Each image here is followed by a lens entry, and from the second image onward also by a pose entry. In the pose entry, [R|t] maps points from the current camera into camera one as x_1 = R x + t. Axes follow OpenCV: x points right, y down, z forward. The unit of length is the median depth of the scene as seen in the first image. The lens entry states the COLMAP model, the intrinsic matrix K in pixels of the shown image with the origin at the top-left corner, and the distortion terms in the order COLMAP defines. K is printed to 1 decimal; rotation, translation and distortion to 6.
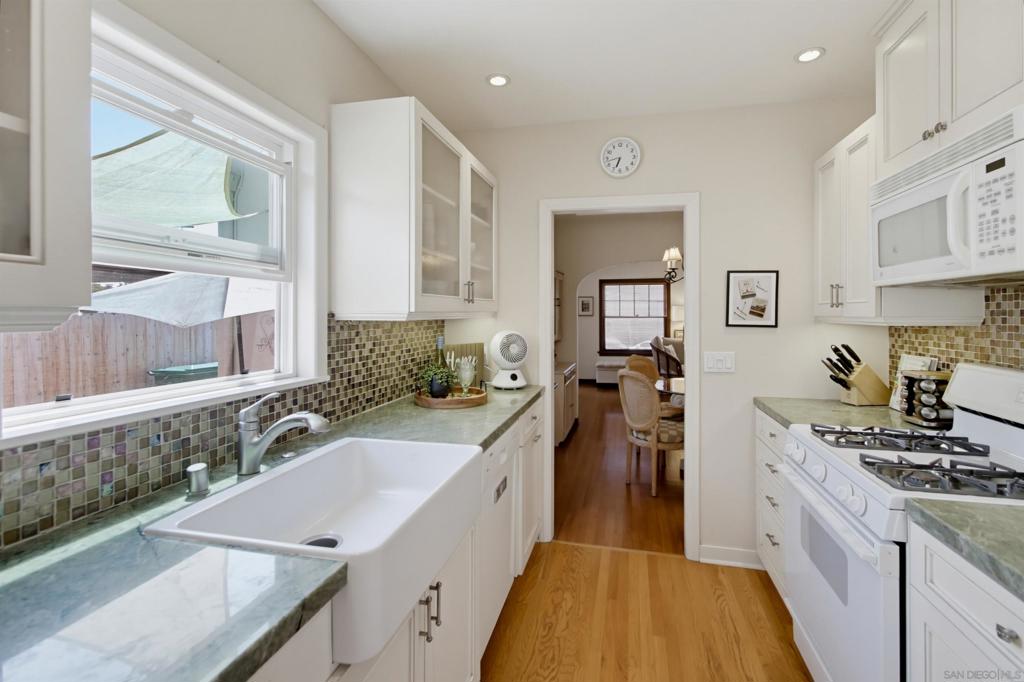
lens RADIAL K [[477.2, 0, 509.3], [0, 477.2, 303.9], [0, 0, 1]] dist [0.004795, 0.001270]
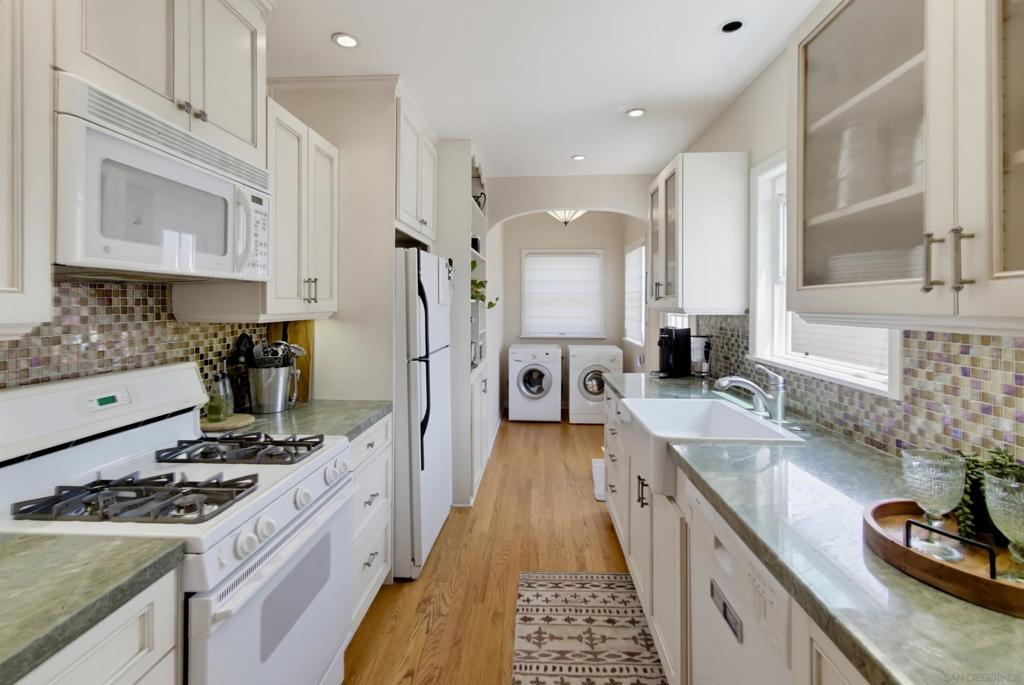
lens RADIAL K [[477.2, 0, 509.3], [0, 477.2, 305.4], [0, 0, 1]] dist [0.004795, 0.001270]
pose [[-0.983065, -0.001995, -0.183248, 0.353591], [0.001267, 0.999843, -0.017682, 0.017574], [0.183255, -0.017615, -0.982908, 1.513294]]
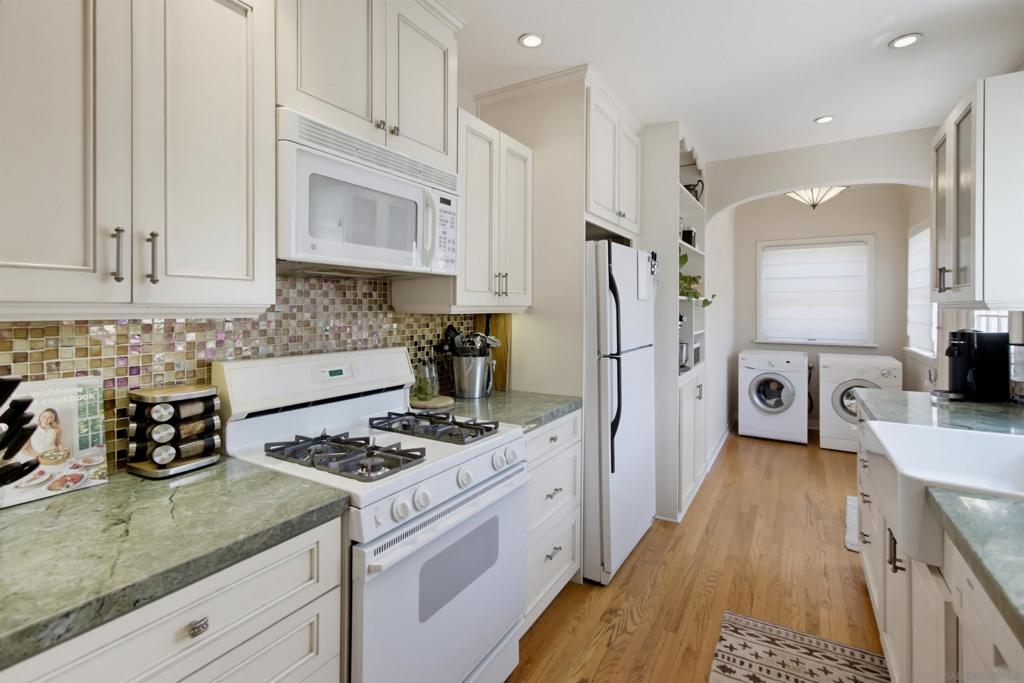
lens RADIAL K [[471.2, 0, 511.2], [0, 471.2, 307.7], [0, 0, 1]] dist [0.002690, 0.000871]
pose [[-0.955368, -0.002107, 0.295410, 0.245282], [-0.008326, 0.999769, -0.019796, 0.039573], [-0.295300, -0.021372, -0.955165, 1.442557]]
